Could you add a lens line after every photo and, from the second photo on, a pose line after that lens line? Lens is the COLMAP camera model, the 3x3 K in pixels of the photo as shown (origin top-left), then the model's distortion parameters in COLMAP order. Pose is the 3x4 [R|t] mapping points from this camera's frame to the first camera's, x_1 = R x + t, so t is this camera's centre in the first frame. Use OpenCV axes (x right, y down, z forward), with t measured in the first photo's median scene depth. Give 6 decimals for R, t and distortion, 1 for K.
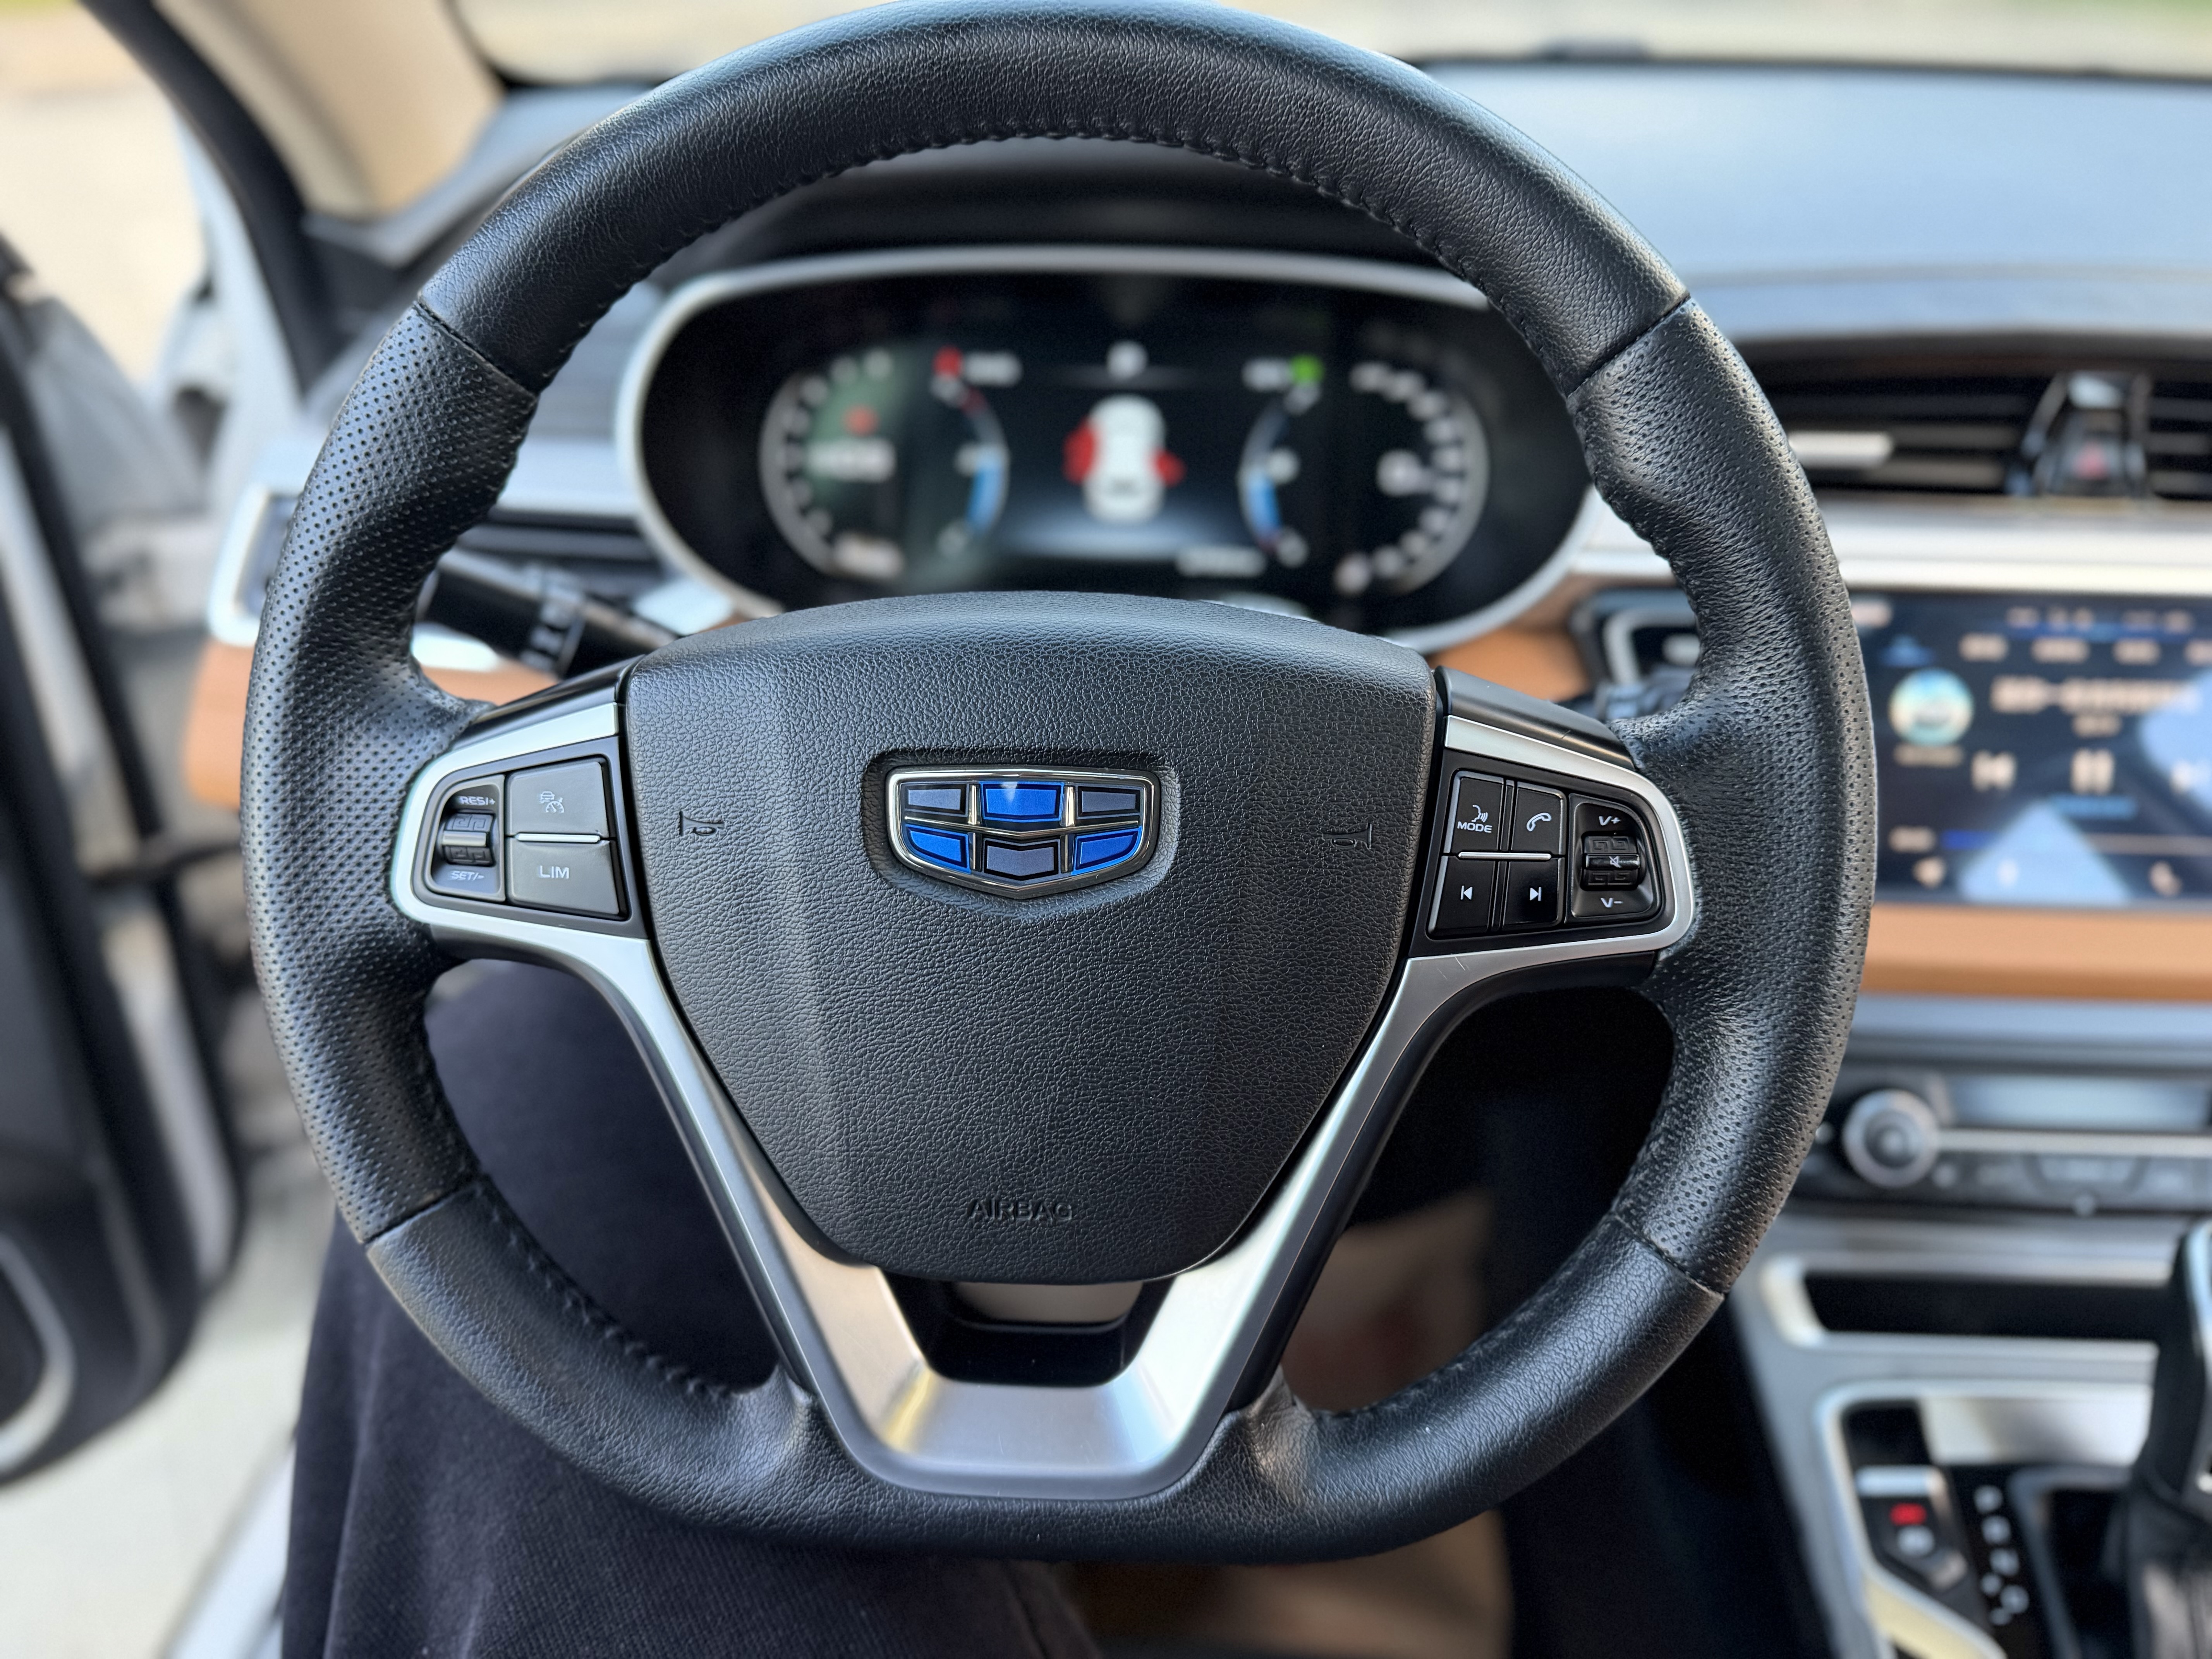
lens RADIAL K [[1614.0, 0, 1106.0], [0, 1614.0, 829.5], [0, 0, 1]] dist [0.003383, -0.046542]
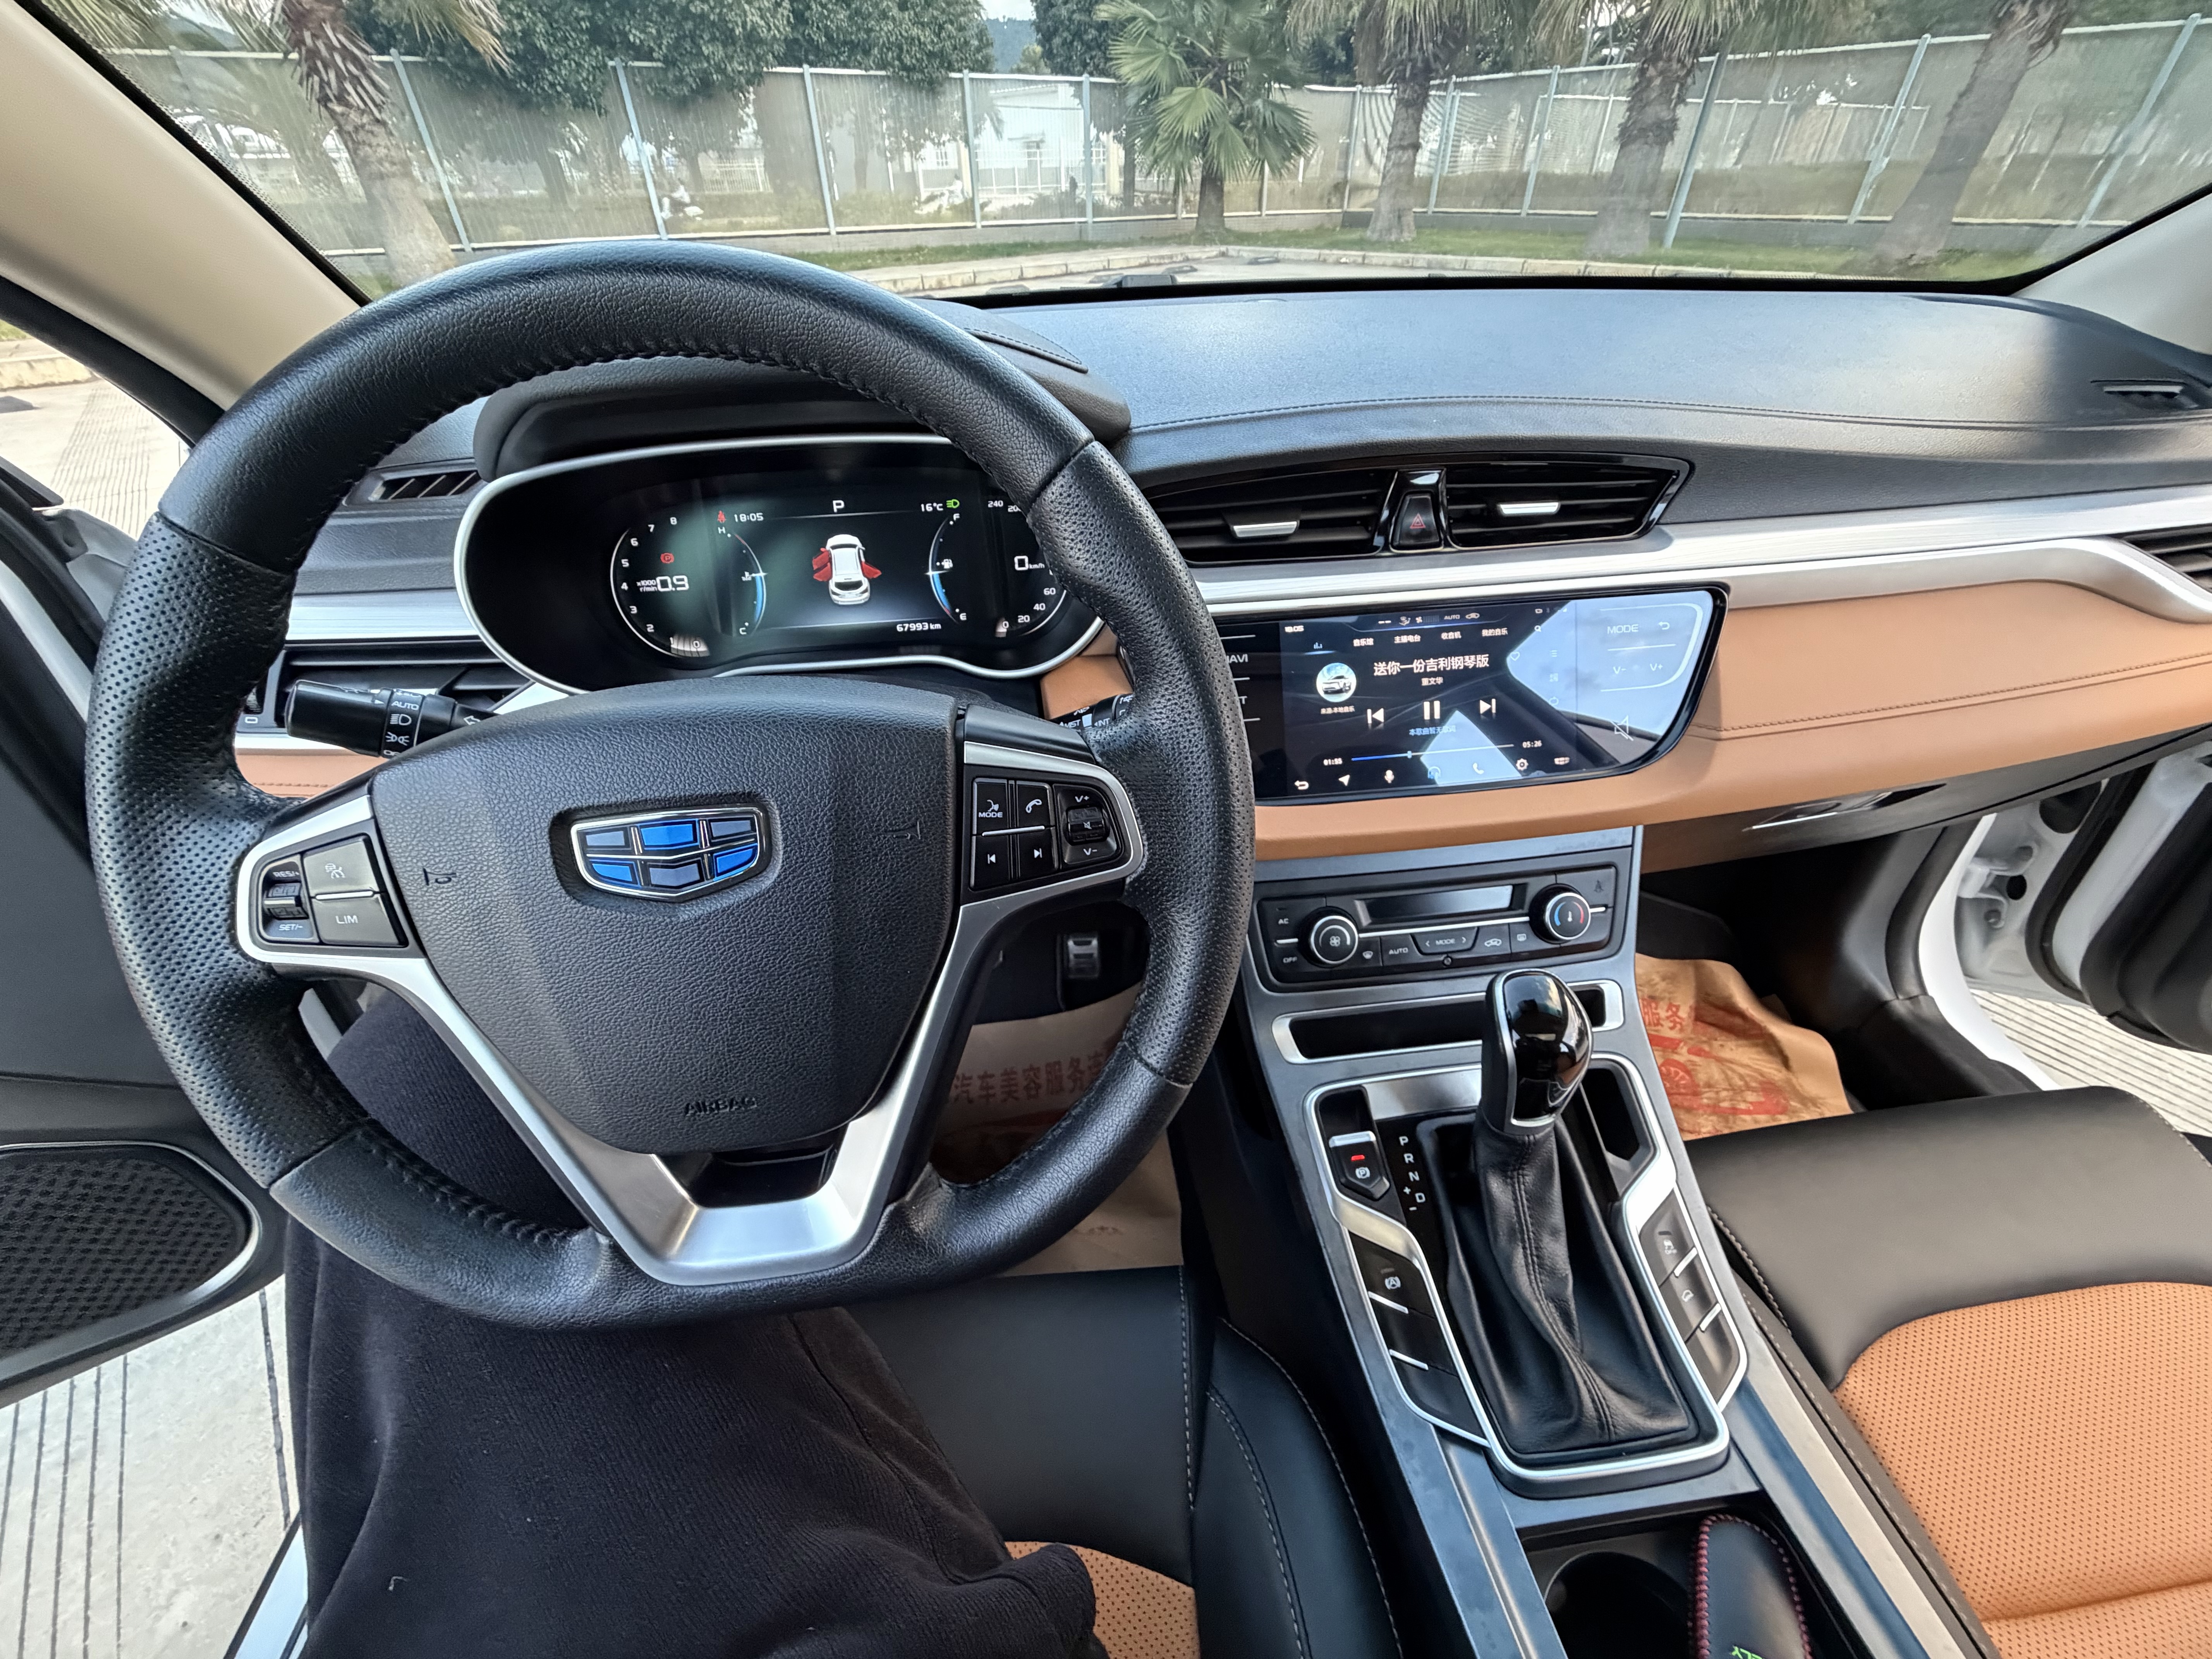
lens RADIAL K [[894.5, 0, 1106.0], [0, 894.5, 829.5], [0, 0, 1]] dist [-0.003755, -0.000390]
pose [[0.985802, -0.118803, 0.118661, 0.218594], [0.108795, 0.990201, 0.087548, -0.045785], [-0.127900, -0.073396, 0.989068, 0.150211]]
